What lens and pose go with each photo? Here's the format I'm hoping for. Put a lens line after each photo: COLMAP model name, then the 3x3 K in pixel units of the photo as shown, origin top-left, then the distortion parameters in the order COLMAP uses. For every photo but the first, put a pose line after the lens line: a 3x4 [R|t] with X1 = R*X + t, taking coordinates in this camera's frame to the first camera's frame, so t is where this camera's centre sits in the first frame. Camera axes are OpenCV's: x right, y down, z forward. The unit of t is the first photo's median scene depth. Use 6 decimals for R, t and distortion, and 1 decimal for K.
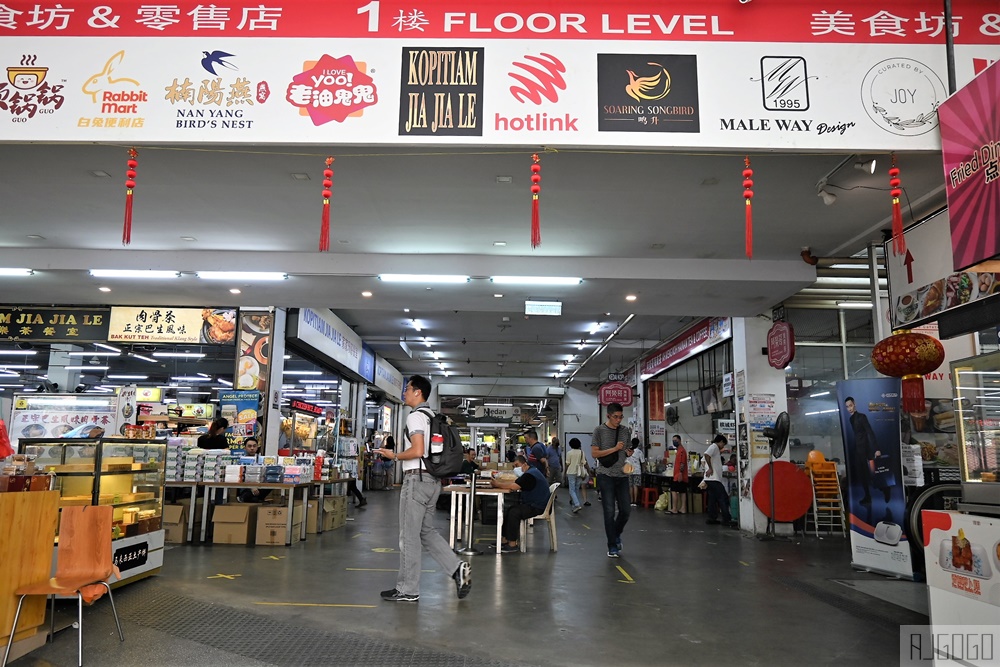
lens RADIAL K [[714.0, 0, 499.2], [0, 714.0, 332.1], [0, 0, 1]] dist [-0.007410, 0.003992]
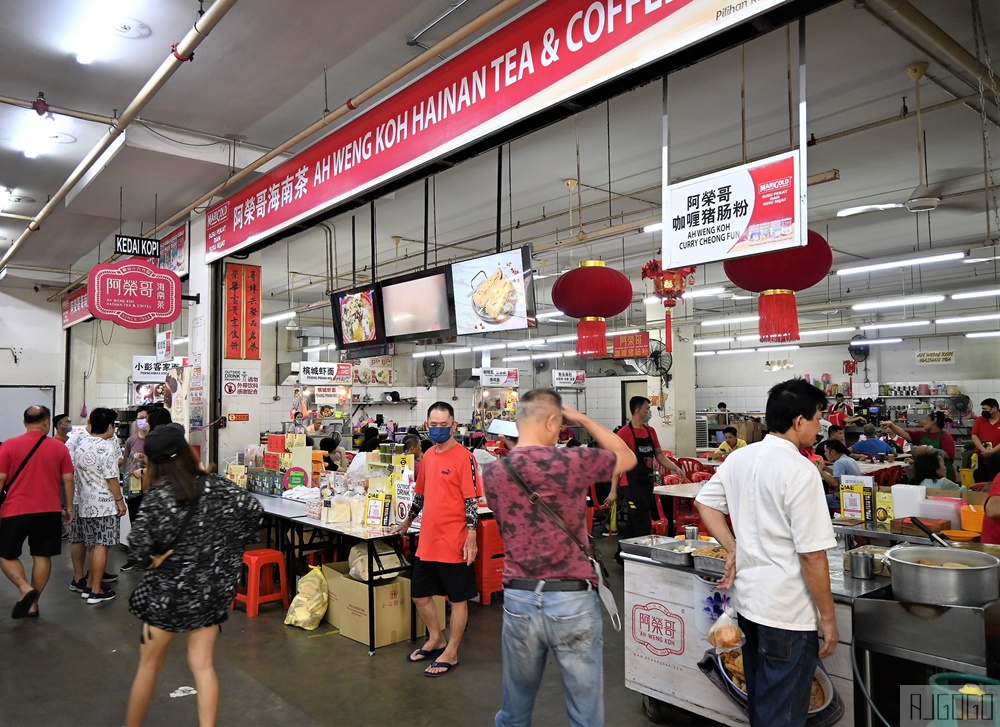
lens RADIAL K [[739.6, 0, 500.2], [0, 739.6, 366.5], [0, 0, 1]] dist [0.007138, 0.001845]
pose [[0.772561, 0.005944, 0.634912, 0.063604], [-0.083062, 0.992309, 0.091780, 0.075186], [-0.629484, -0.123643, 0.767113, 0.571783]]
